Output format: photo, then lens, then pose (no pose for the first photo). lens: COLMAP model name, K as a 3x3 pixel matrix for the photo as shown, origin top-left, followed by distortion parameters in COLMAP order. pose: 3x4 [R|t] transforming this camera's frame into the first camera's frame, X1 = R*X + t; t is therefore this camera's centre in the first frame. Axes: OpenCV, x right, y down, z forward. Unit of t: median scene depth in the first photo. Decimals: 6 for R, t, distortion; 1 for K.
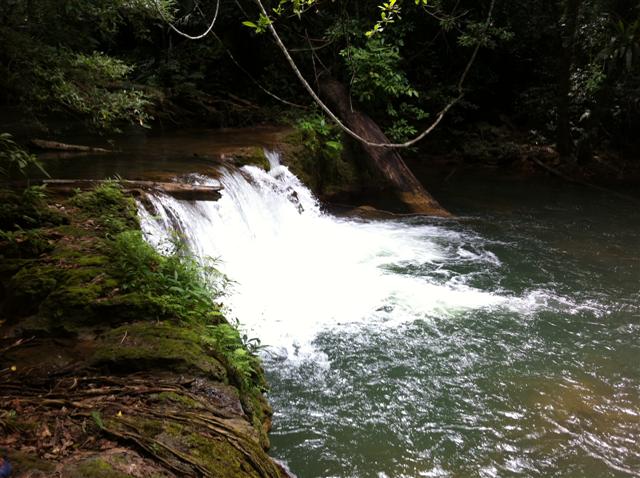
lens RADIAL K [[587.2, 0, 336.8], [0, 587.2, 239.2], [0, 0, 1]] dist [0.011199, 0.000288]
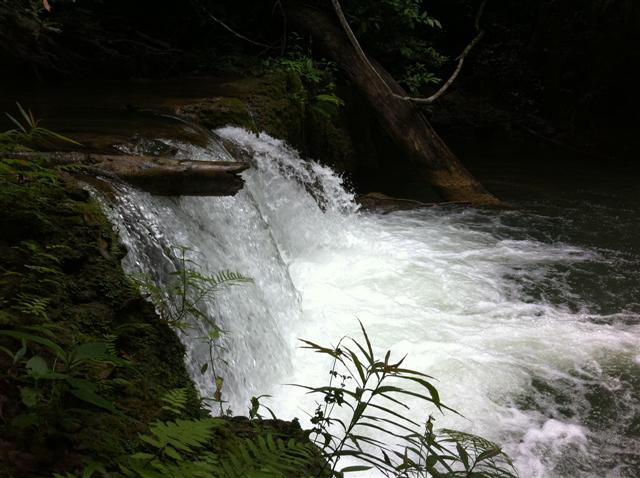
lens RADIAL K [[608.5, 0, 320.0], [0, 608.5, 239.0], [0, 0, 1]] dist [0.072935, -0.307003]
pose [[0.982388, -0.046351, 0.181010, -0.140885], [0.042236, 0.998756, 0.026523, -0.026377], [-0.182014, -0.018411, 0.983124, 0.341199]]
